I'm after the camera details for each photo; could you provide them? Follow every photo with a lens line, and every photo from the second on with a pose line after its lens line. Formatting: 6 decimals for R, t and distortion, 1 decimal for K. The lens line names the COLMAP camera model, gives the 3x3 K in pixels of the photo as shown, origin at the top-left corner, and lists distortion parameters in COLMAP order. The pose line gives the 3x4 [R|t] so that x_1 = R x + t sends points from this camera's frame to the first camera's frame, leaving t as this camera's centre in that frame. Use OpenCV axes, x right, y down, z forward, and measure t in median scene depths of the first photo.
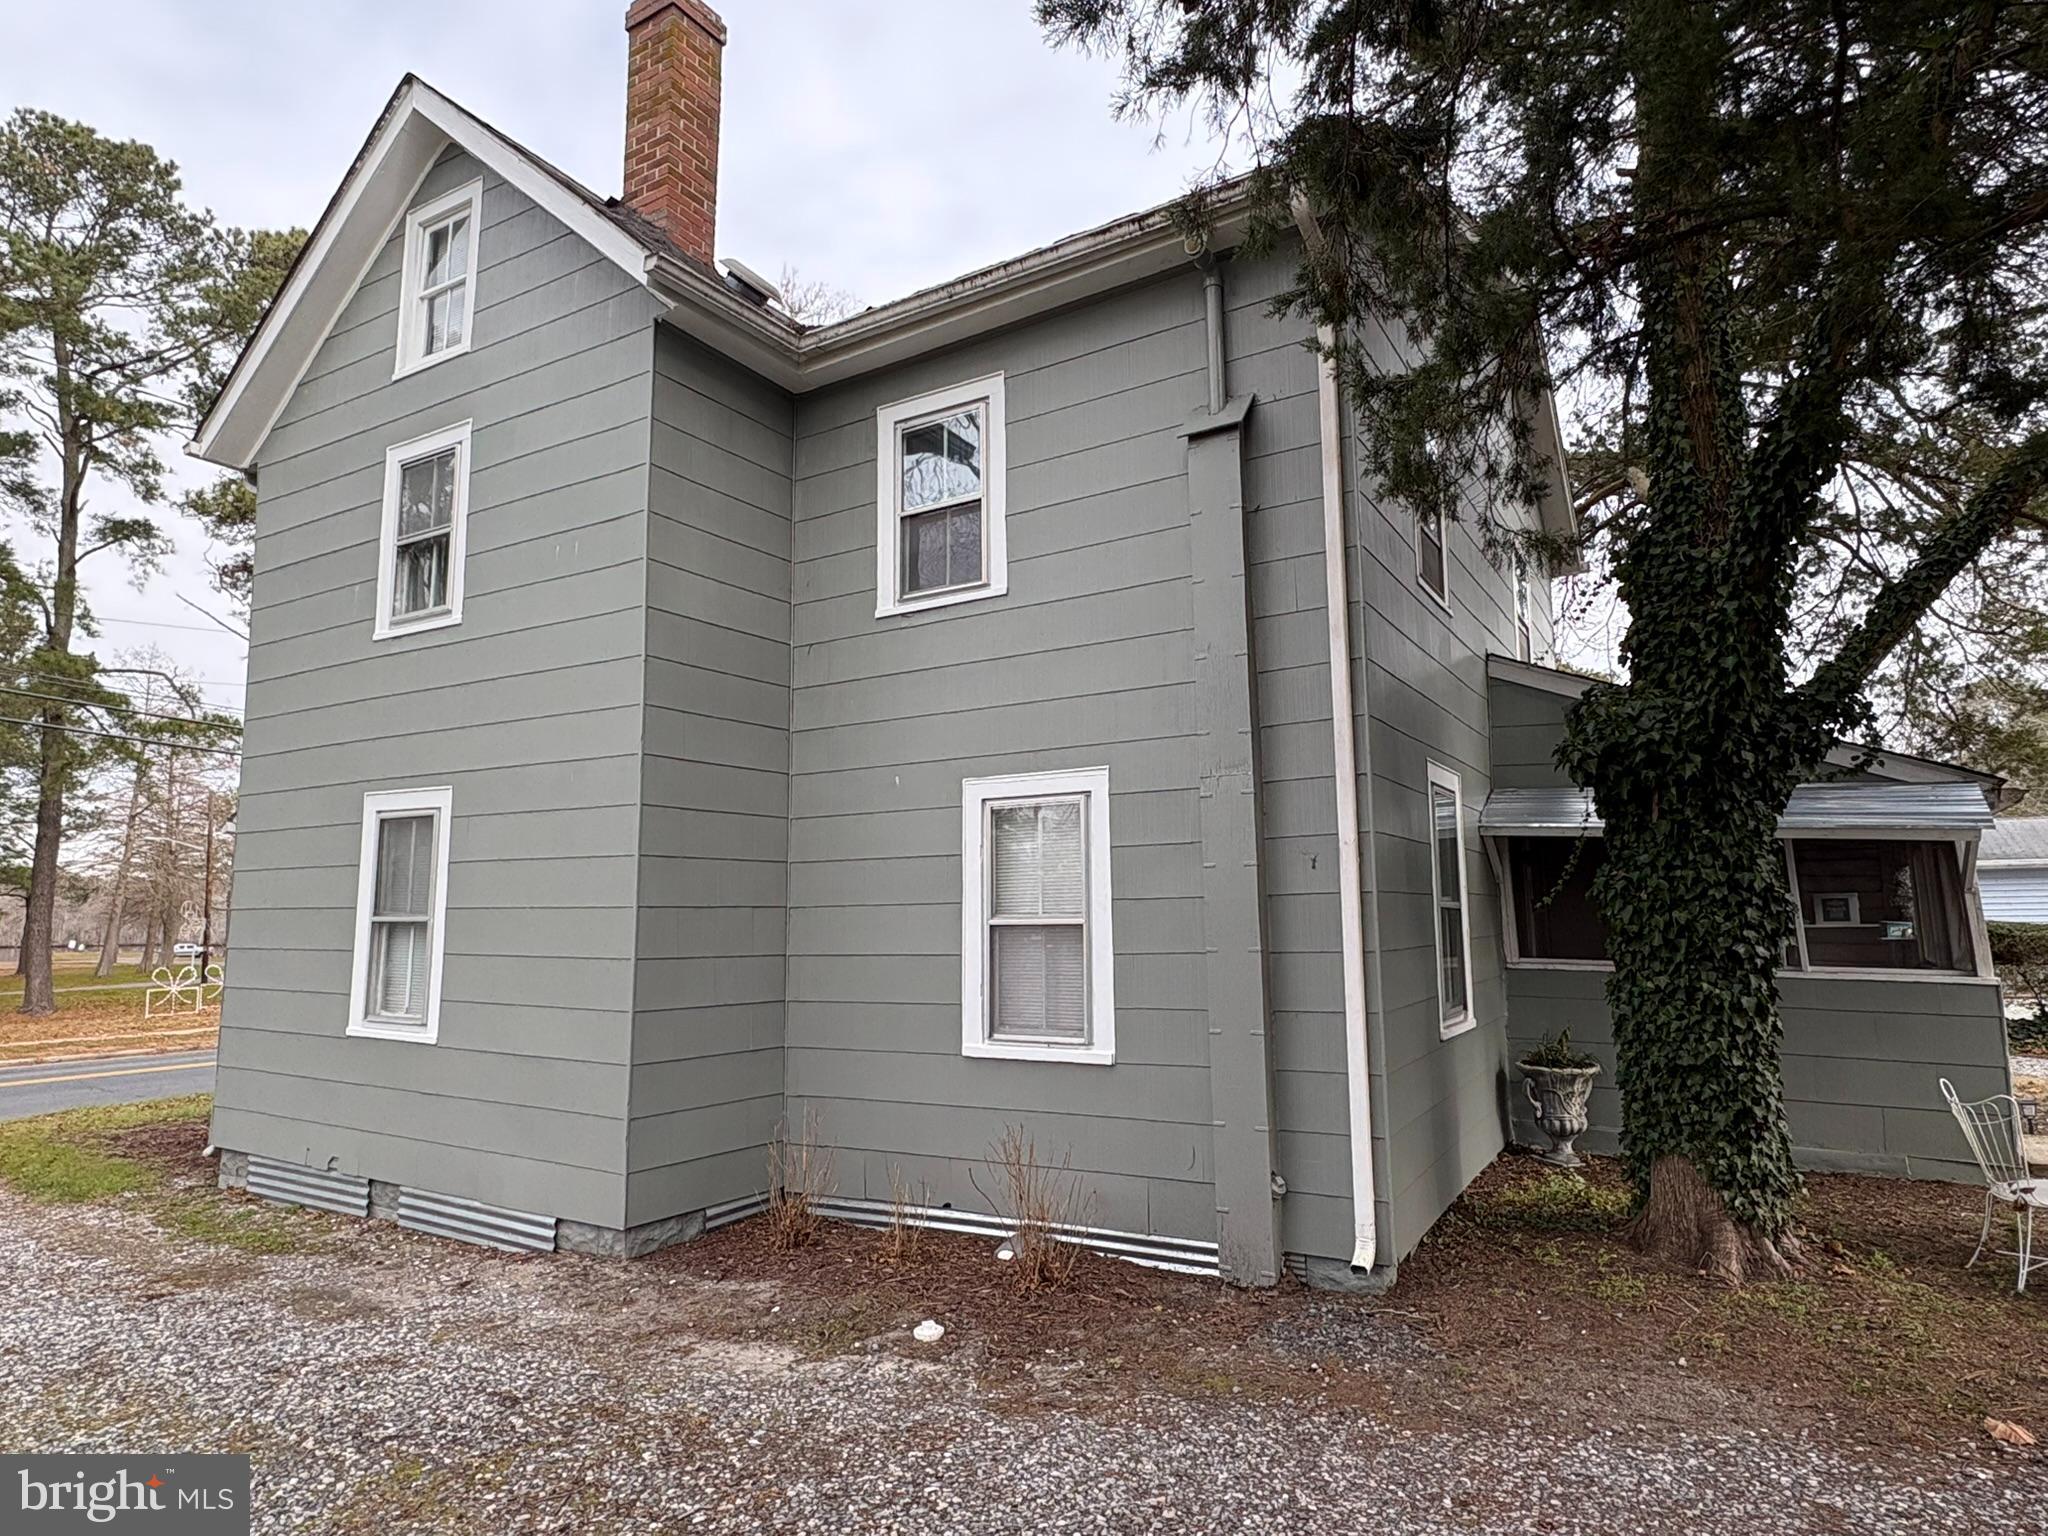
lens RADIAL K [[1184.7, 0, 1024.0], [0, 1184.7, 768.0], [0, 0, 1]] dist [-0.001676, -0.000298]
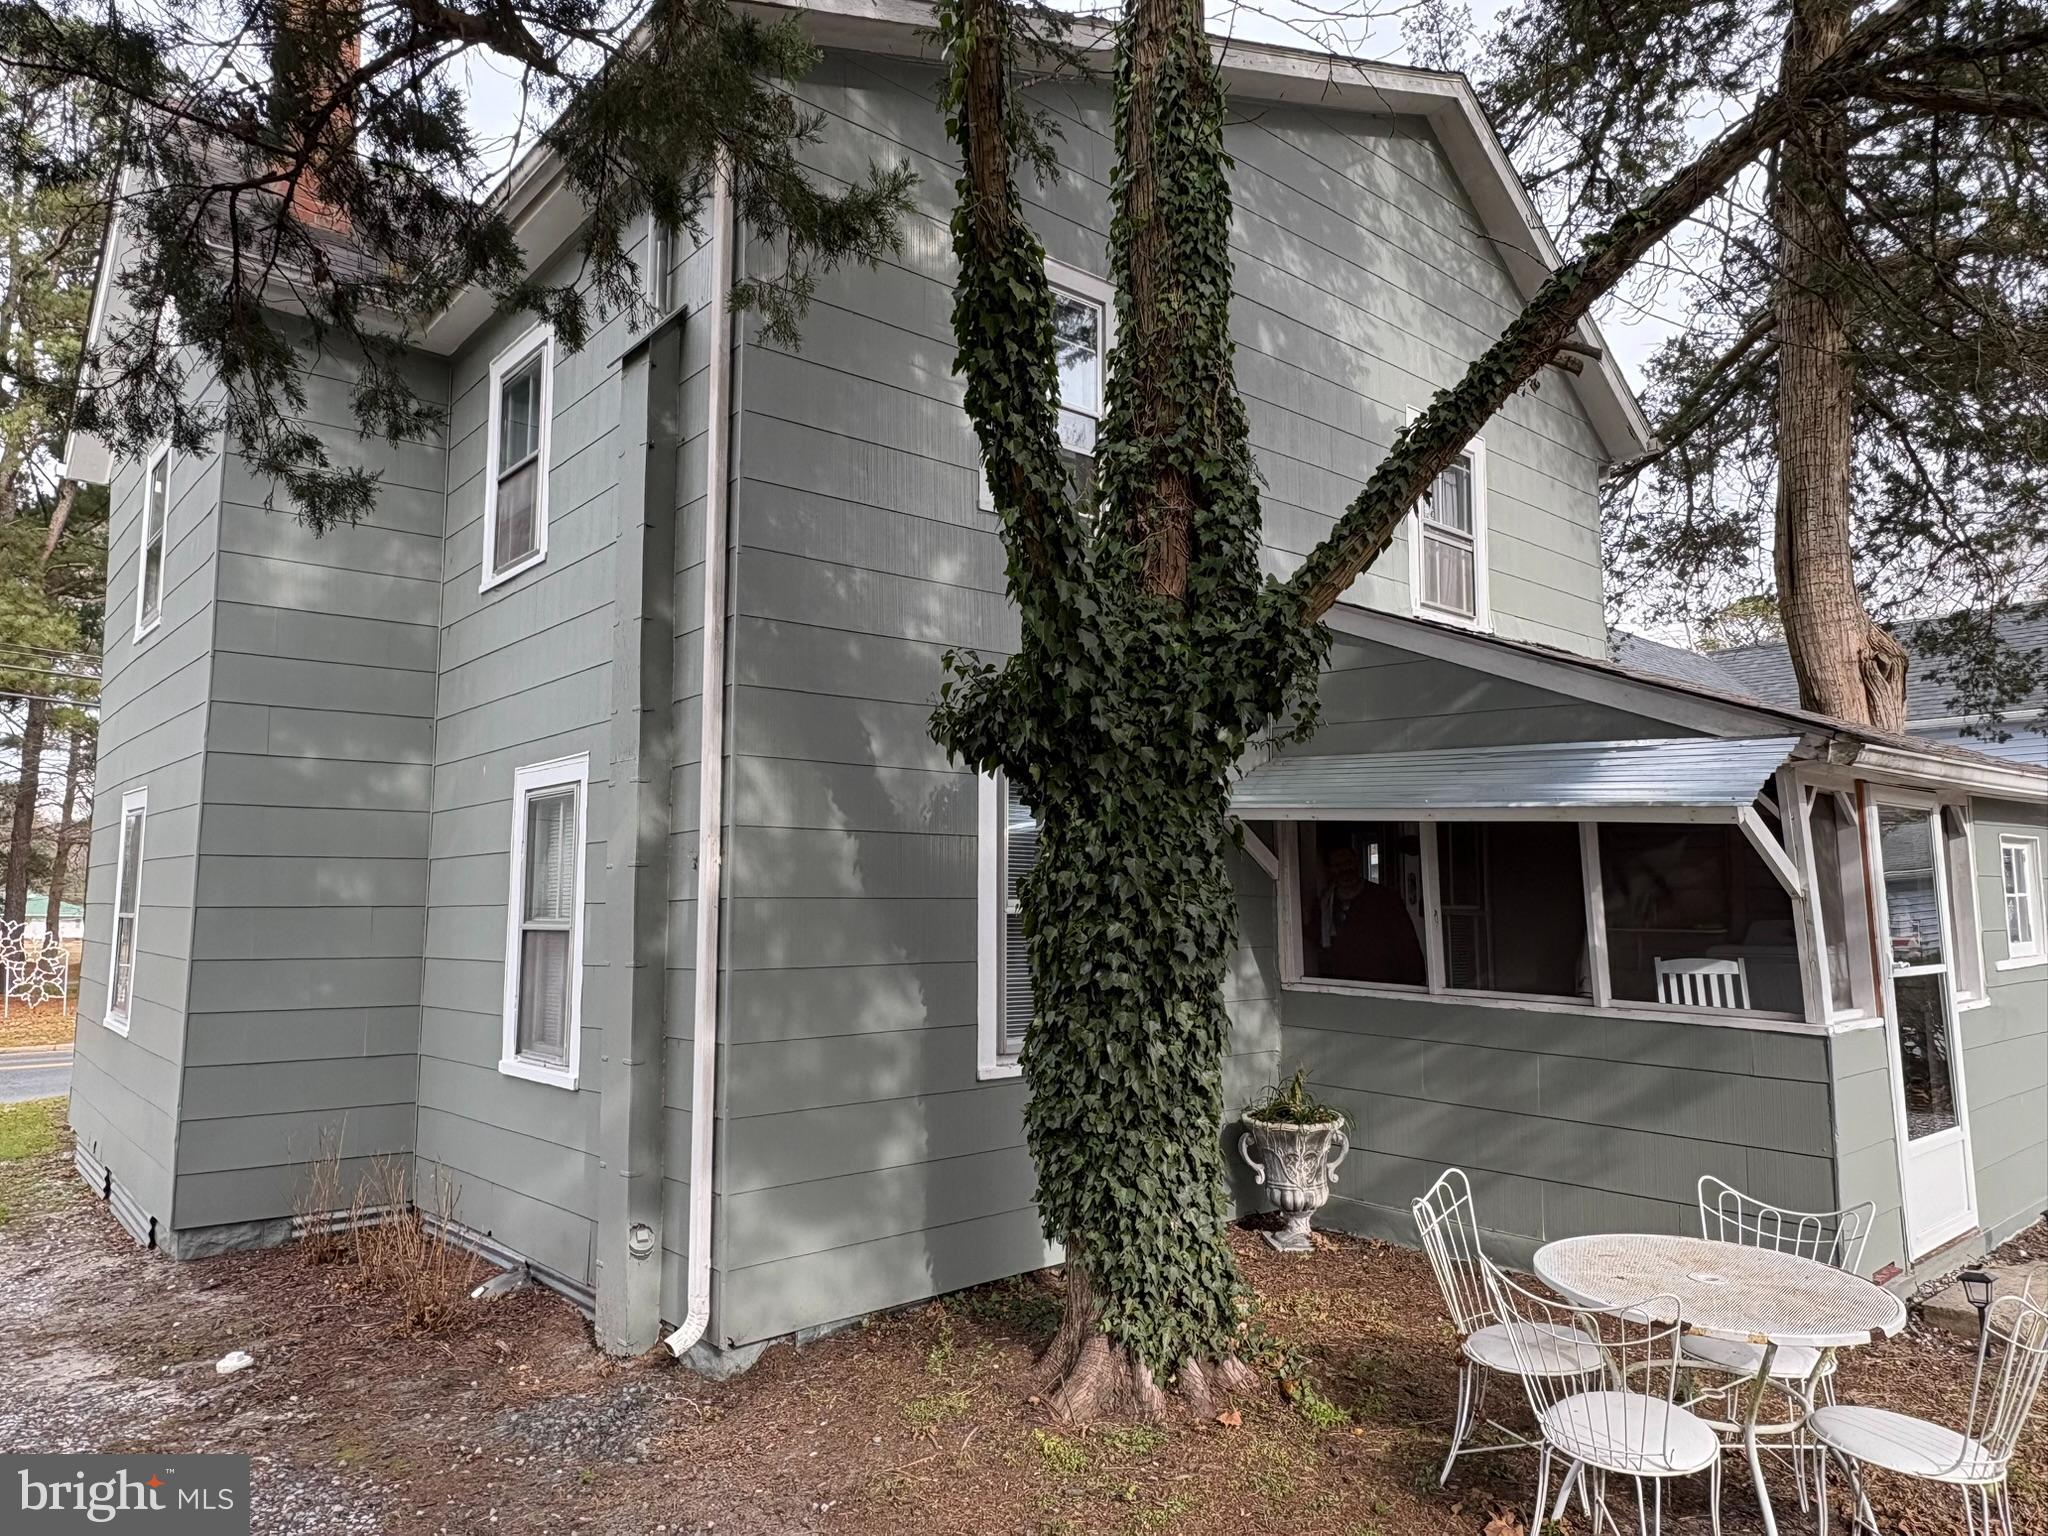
lens RADIAL K [[1354.0, 0, 1024.0], [0, 1354.0, 768.0], [0, 0, 1]] dist [-0.001281, -0.001143]
pose [[0.953561, -0.021960, -0.300397, 0.672552], [0.029278, 0.999374, 0.019879, 0.001104], [0.299772, -0.027751, 0.953607, 0.141233]]
